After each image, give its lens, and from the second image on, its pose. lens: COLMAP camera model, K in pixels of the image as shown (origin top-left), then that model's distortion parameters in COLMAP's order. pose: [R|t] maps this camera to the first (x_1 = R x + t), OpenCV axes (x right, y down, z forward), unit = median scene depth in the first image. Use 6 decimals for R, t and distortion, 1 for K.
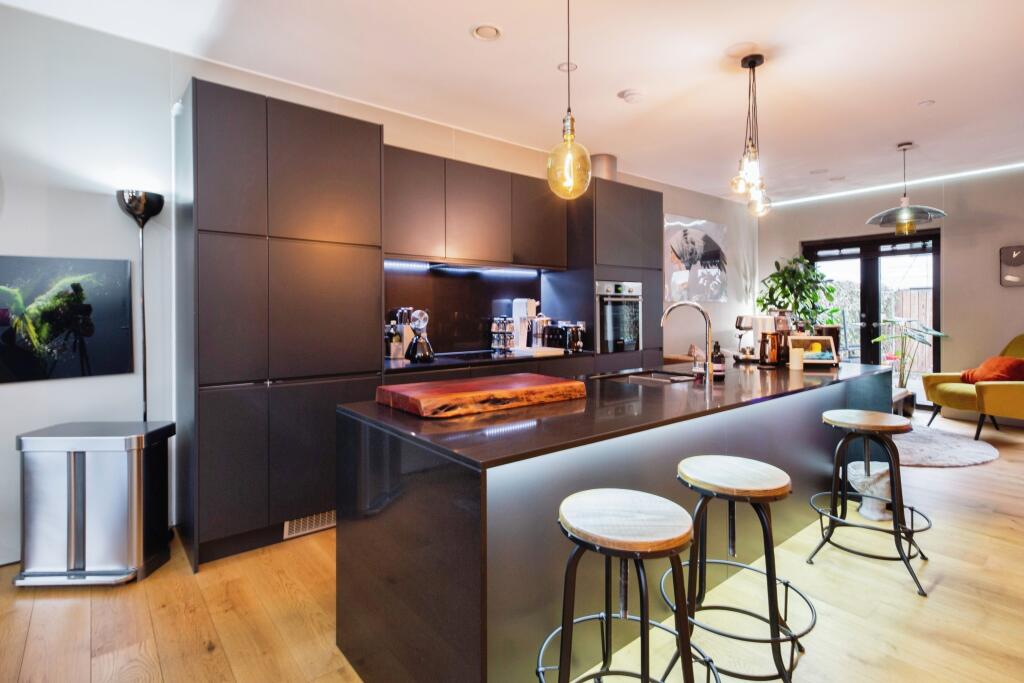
lens RADIAL K [[508.1, 0, 513.3], [0, 508.1, 311.7], [0, 0, 1]] dist [0.005977, 0.000112]
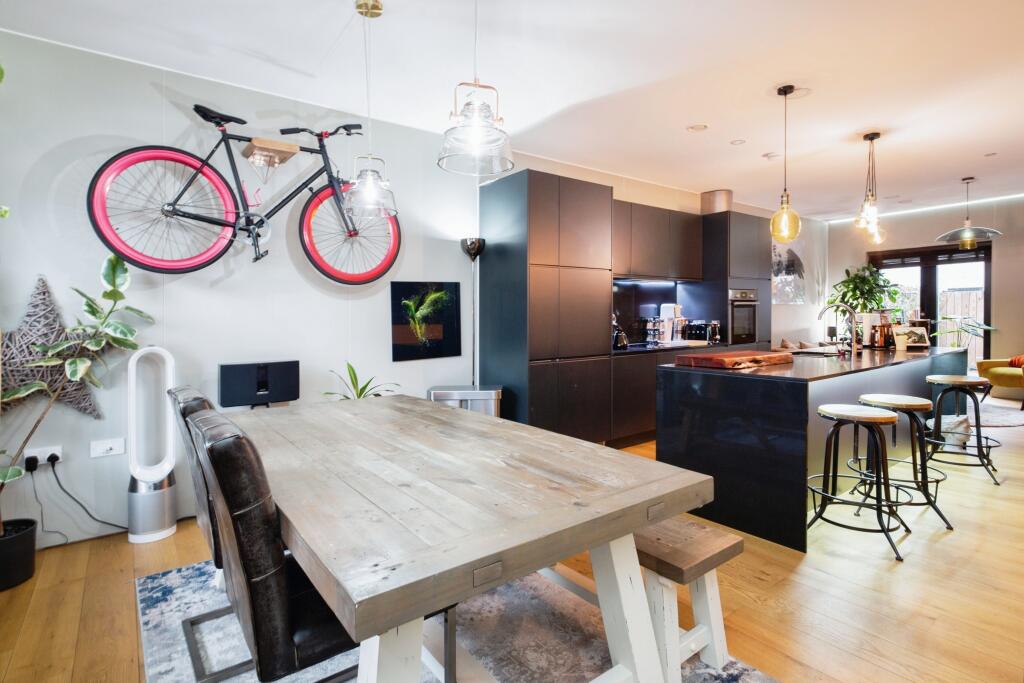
lens RADIAL K [[506.9, 0, 509.8], [0, 506.9, 330.3], [0, 0, 1]] dist [0.000587, 0.000136]
pose [[0.999138, -0.012129, -0.039712, -0.309584], [0.013110, 0.999613, 0.024532, 0.005049], [0.039399, -0.025031, 0.998910, -0.300312]]
